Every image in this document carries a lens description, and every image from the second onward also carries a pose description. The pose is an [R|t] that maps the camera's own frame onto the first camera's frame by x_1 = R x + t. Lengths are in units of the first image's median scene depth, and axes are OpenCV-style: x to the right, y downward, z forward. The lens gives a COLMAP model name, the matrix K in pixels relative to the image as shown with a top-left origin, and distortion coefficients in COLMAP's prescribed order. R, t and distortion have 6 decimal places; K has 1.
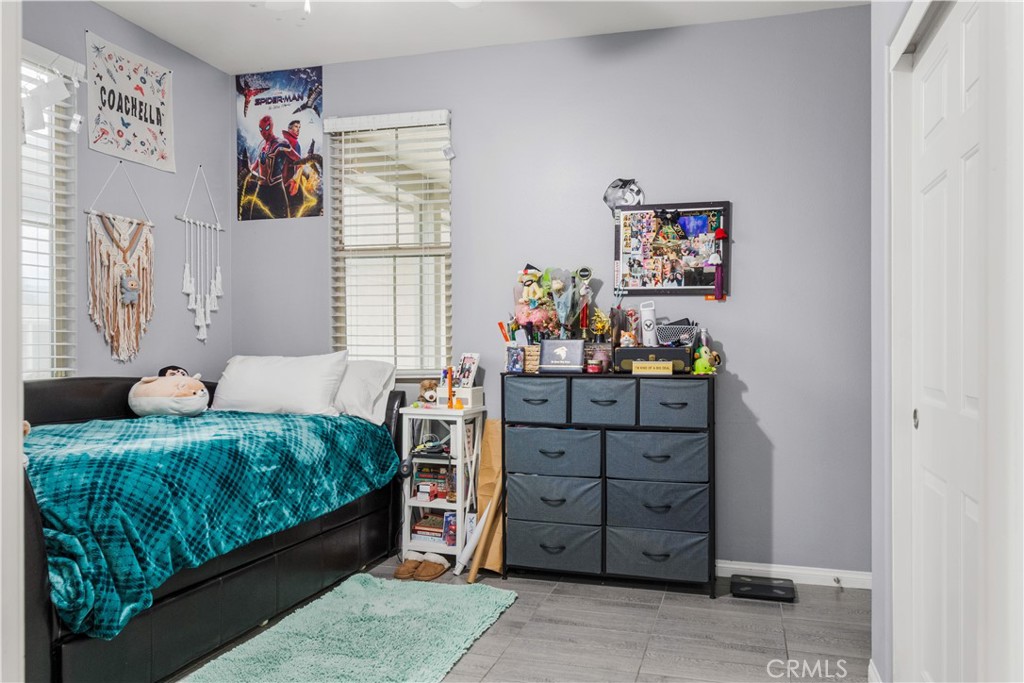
lens RADIAL K [[761.7, 0, 512.0], [0, 761.7, 344.4], [0, 0, 1]] dist [0.002342, -0.001218]
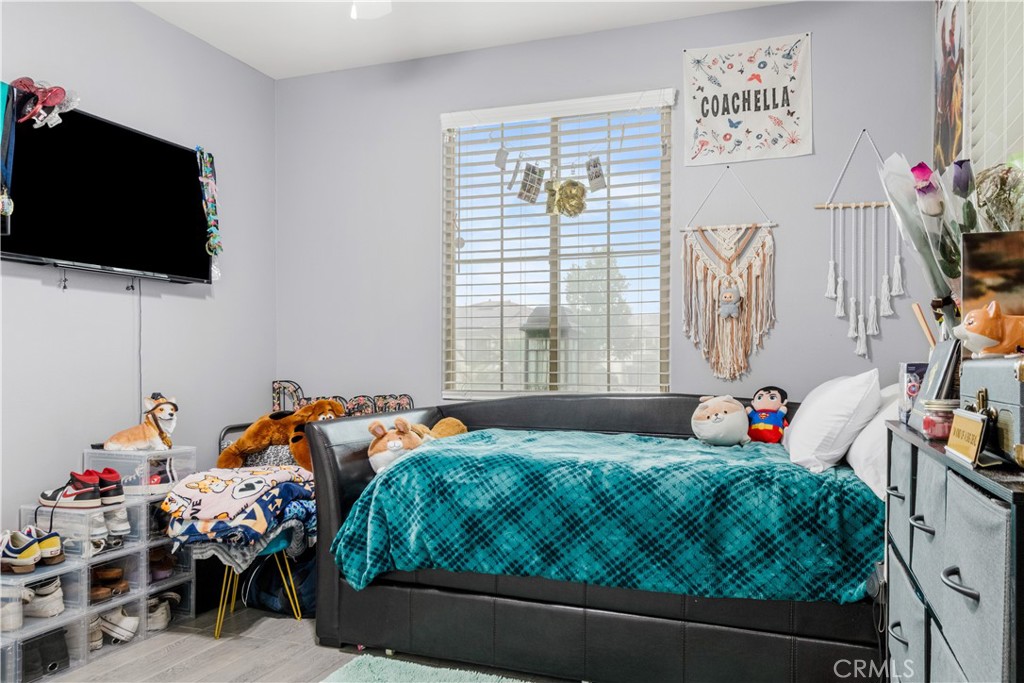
lens RADIAL K [[761.7, 0, 511.4], [0, 761.7, 347.2], [0, 0, 1]] dist [0.002342, -0.001218]
pose [[-0.066843, -0.005884, -0.997746, 0.435849], [0.003477, 0.999975, -0.006130, -0.012042], [0.997757, -0.003879, -0.066821, 0.786874]]
